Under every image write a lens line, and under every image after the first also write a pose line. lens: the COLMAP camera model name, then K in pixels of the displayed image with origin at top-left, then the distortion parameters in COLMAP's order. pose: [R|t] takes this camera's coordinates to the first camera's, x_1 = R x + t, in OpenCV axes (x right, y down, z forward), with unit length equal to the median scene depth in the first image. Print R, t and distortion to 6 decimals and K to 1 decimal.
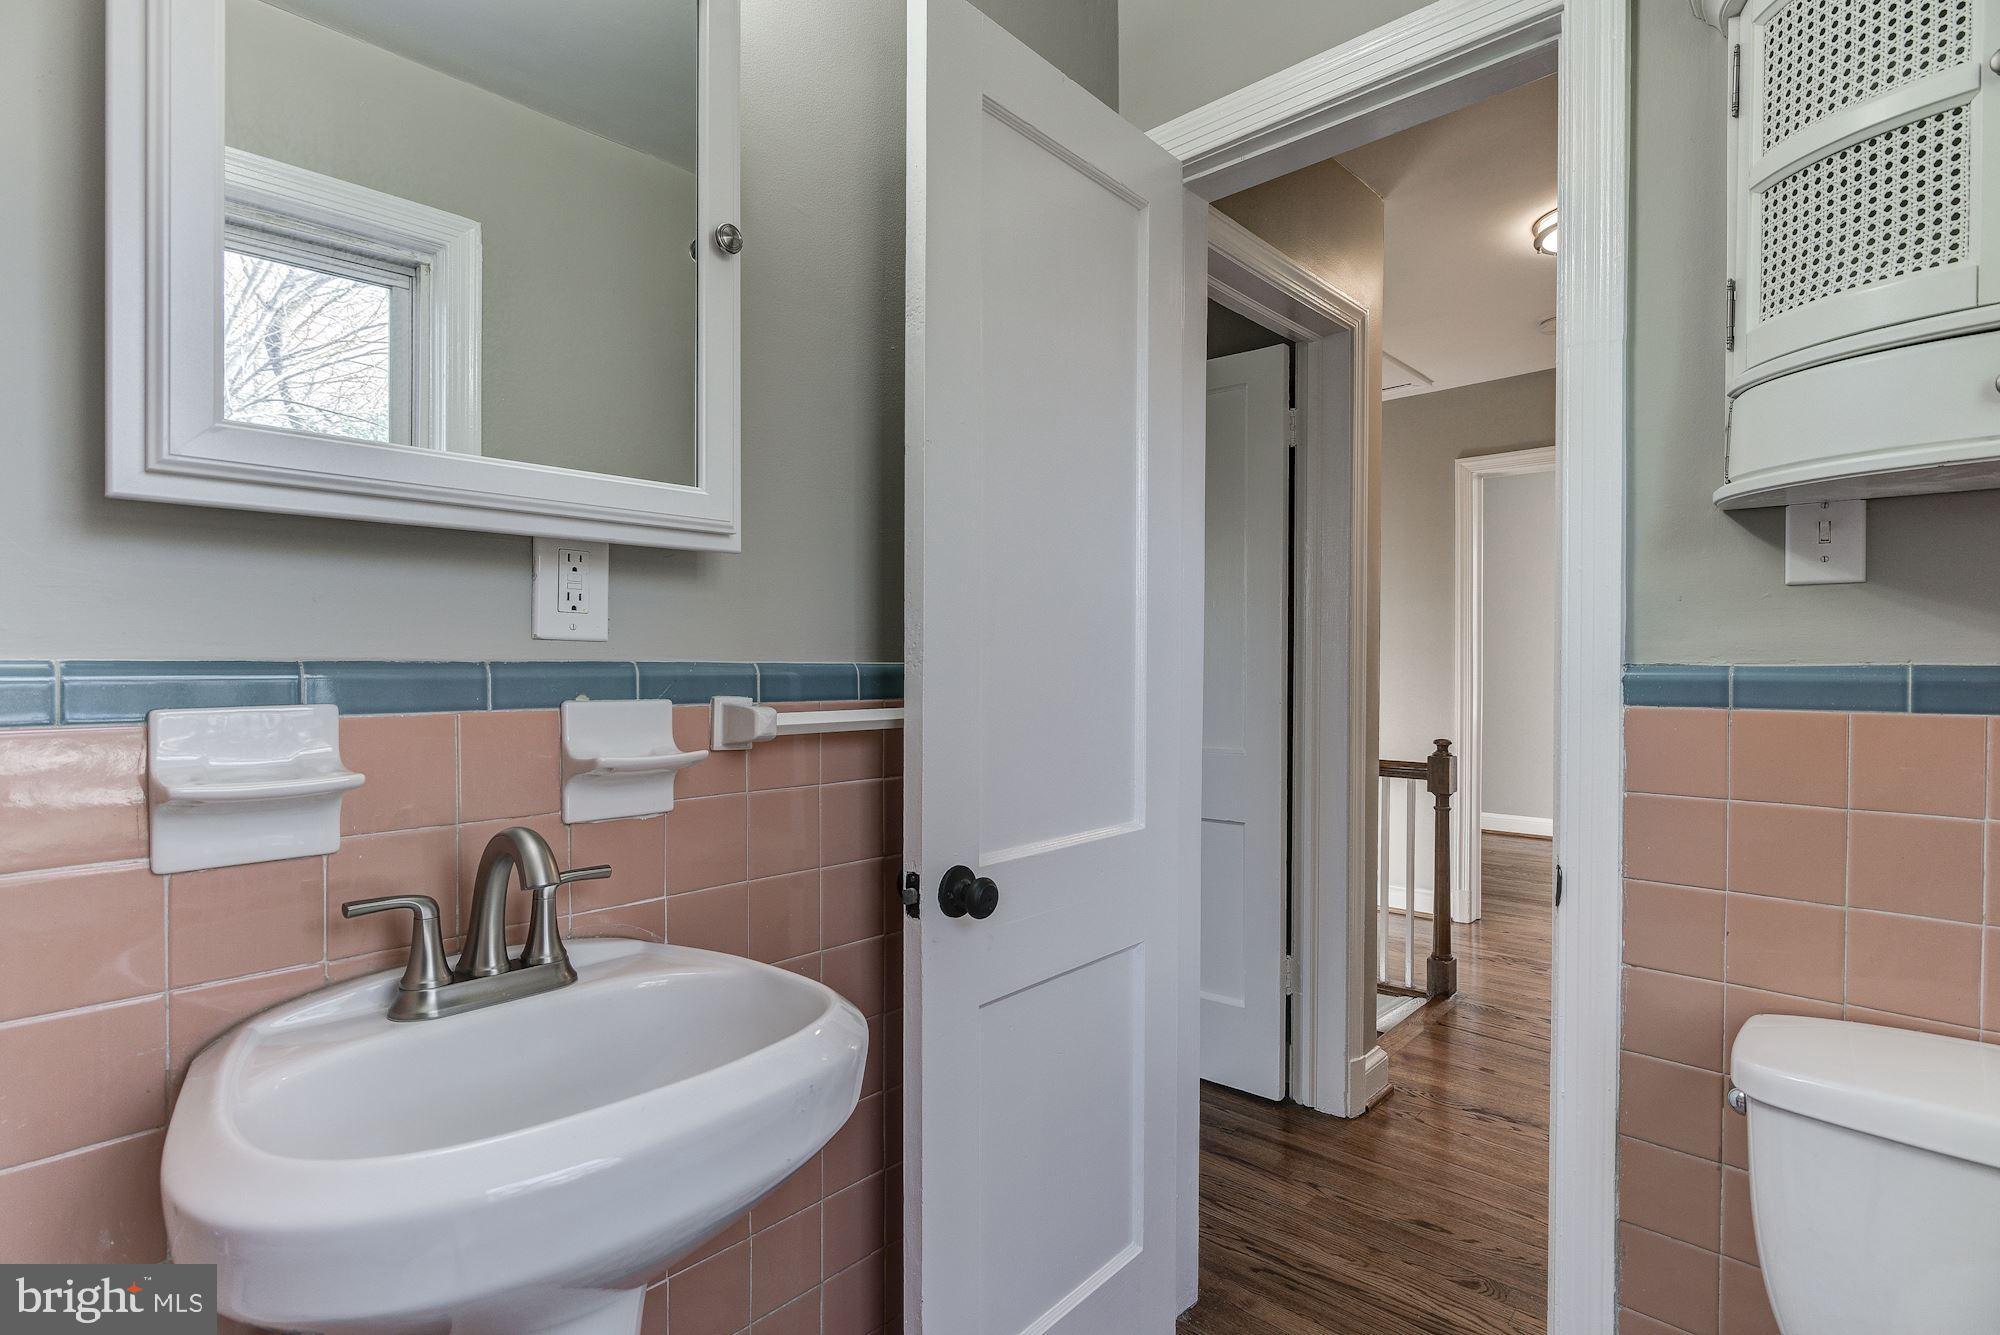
lens RADIAL K [[968.6, 0, 1009.8], [0, 968.6, 665.9], [0, 0, 1]] dist [-0.002922, 0.000549]
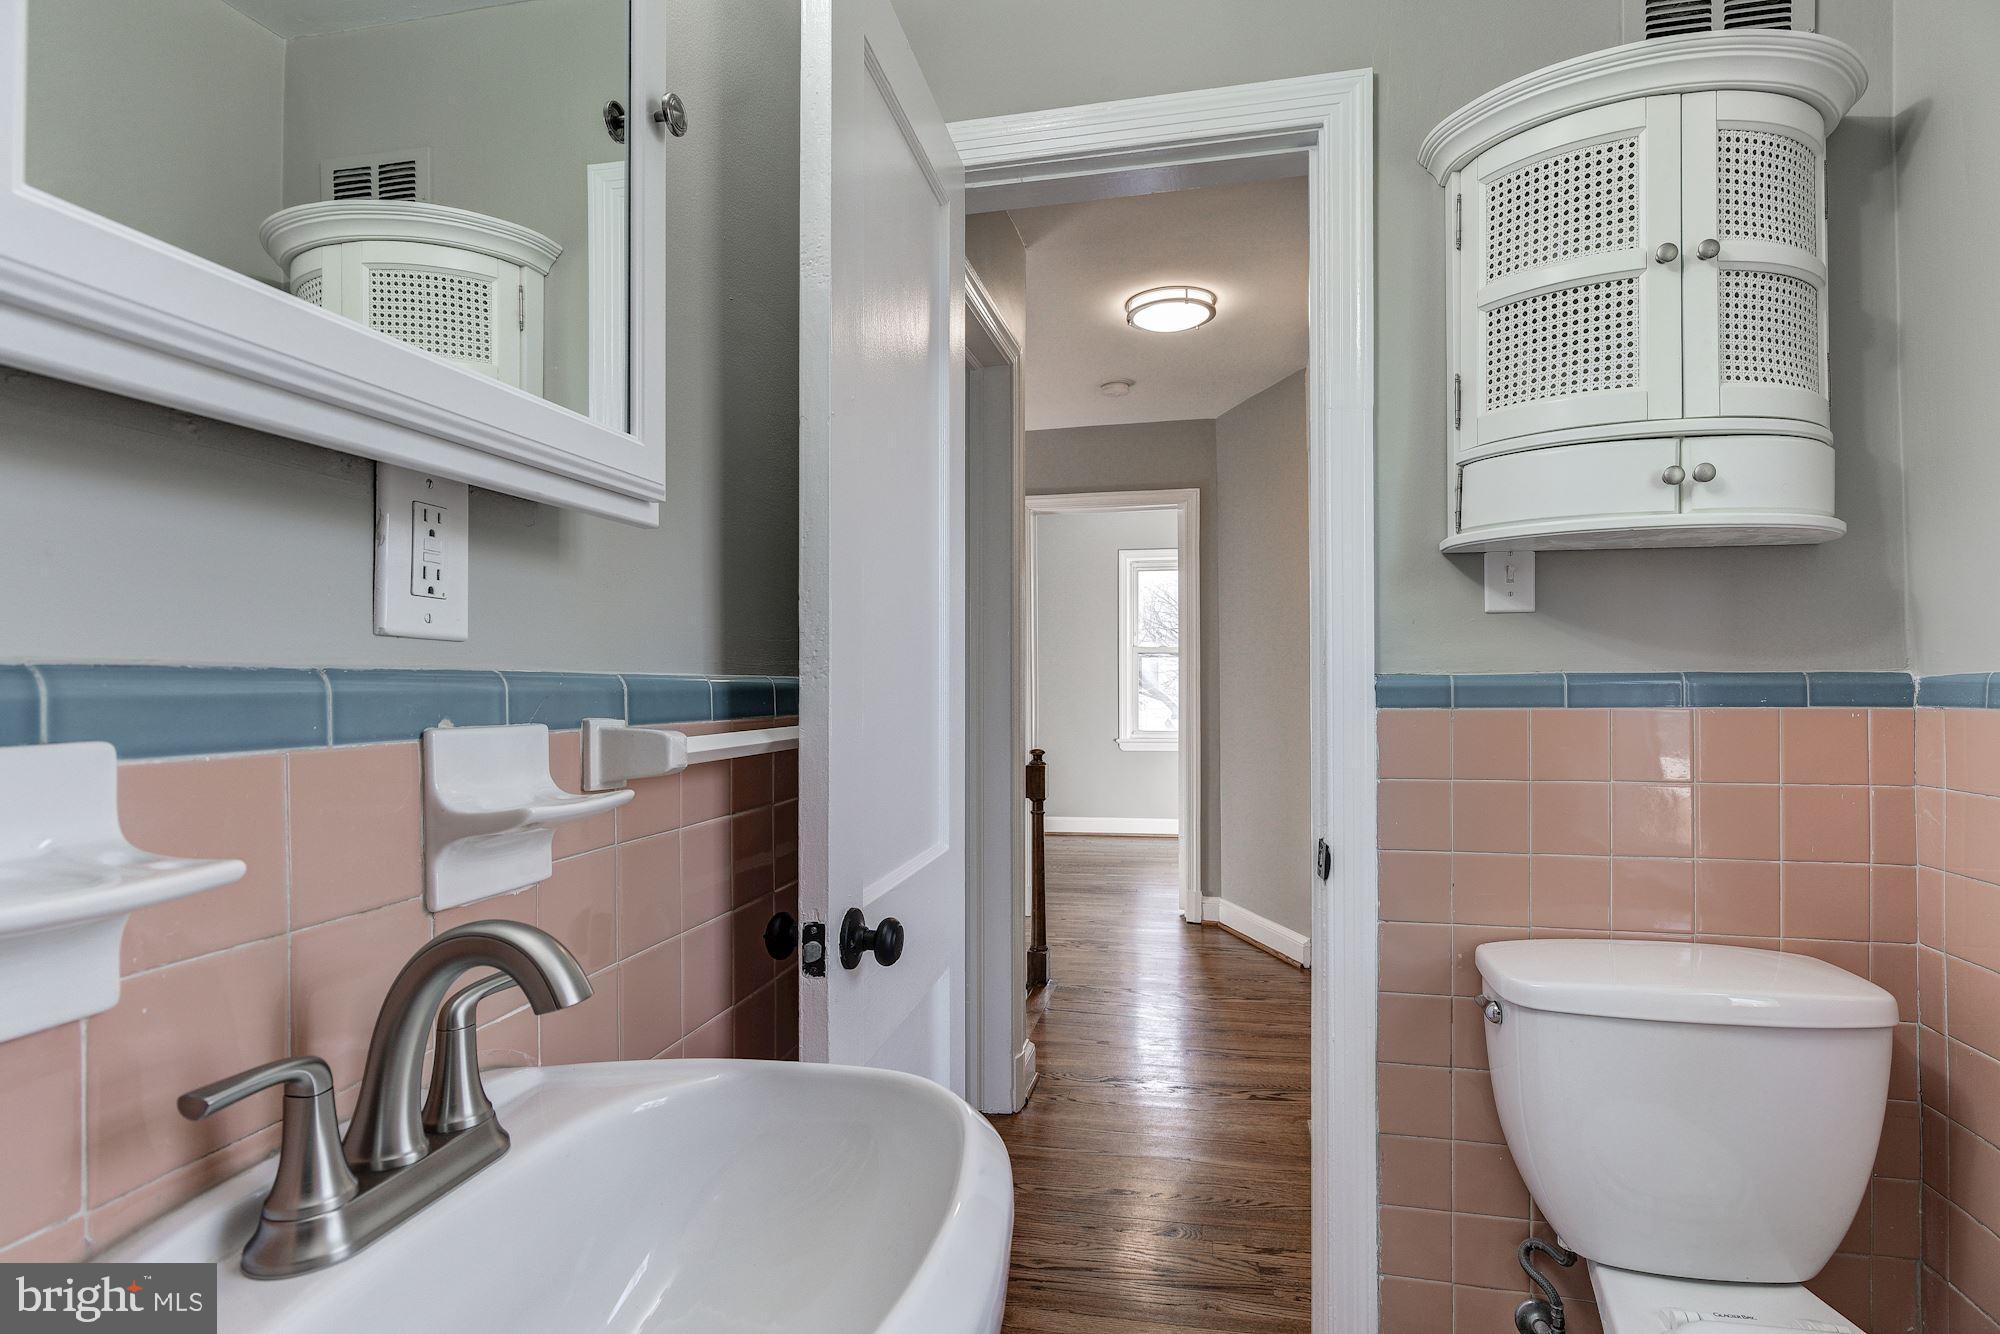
lens RADIAL K [[968.6, 0, 1005.5], [0, 968.6, 672.9], [0, 0, 1]] dist [-0.002922, 0.000549]
pose [[0.857880, -0.000537, 0.513849, -0.433361], [0.008628, 0.999874, -0.013361, 0.009677], [-0.513777, 0.015896, 0.857776, 0.211931]]
